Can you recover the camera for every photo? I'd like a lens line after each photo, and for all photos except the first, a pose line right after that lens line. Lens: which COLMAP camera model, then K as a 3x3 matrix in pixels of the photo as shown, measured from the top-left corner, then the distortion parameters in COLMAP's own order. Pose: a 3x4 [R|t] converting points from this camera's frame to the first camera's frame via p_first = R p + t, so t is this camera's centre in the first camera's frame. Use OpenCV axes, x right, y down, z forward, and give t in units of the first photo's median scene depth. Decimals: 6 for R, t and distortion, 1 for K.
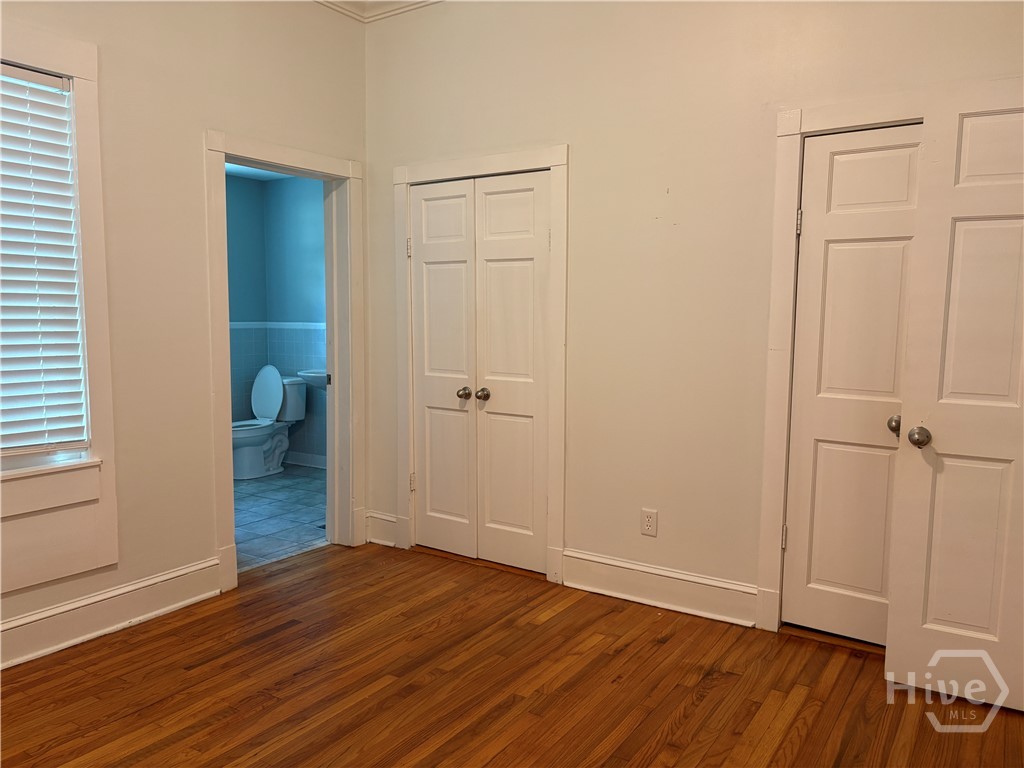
lens RADIAL K [[778.4, 0, 513.9], [0, 778.4, 383.7], [0, 0, 1]] dist [0.027472, -0.005827]
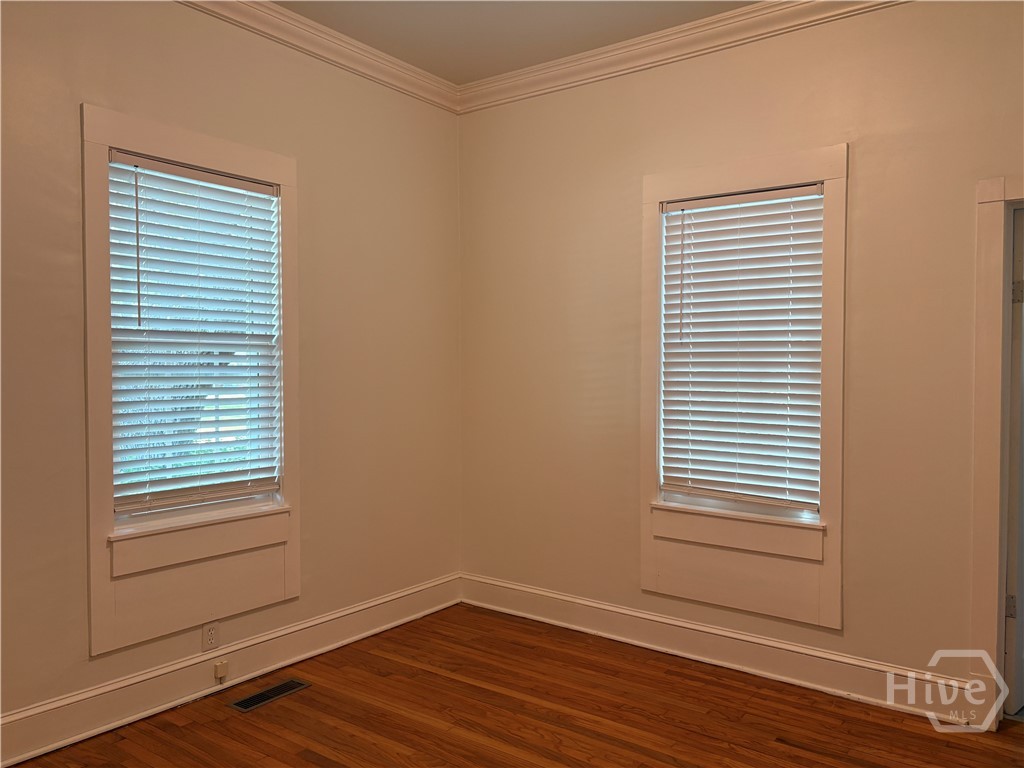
lens RADIAL K [[778.4, 0, 513.3], [0, 778.4, 386.6], [0, 0, 1]] dist [0.027472, -0.005827]
pose [[-0.056911, 0.020935, -0.998160, 0.547251], [-0.092915, 0.995330, 0.026173, -0.078482], [0.994046, 0.094233, -0.054700, 0.601845]]
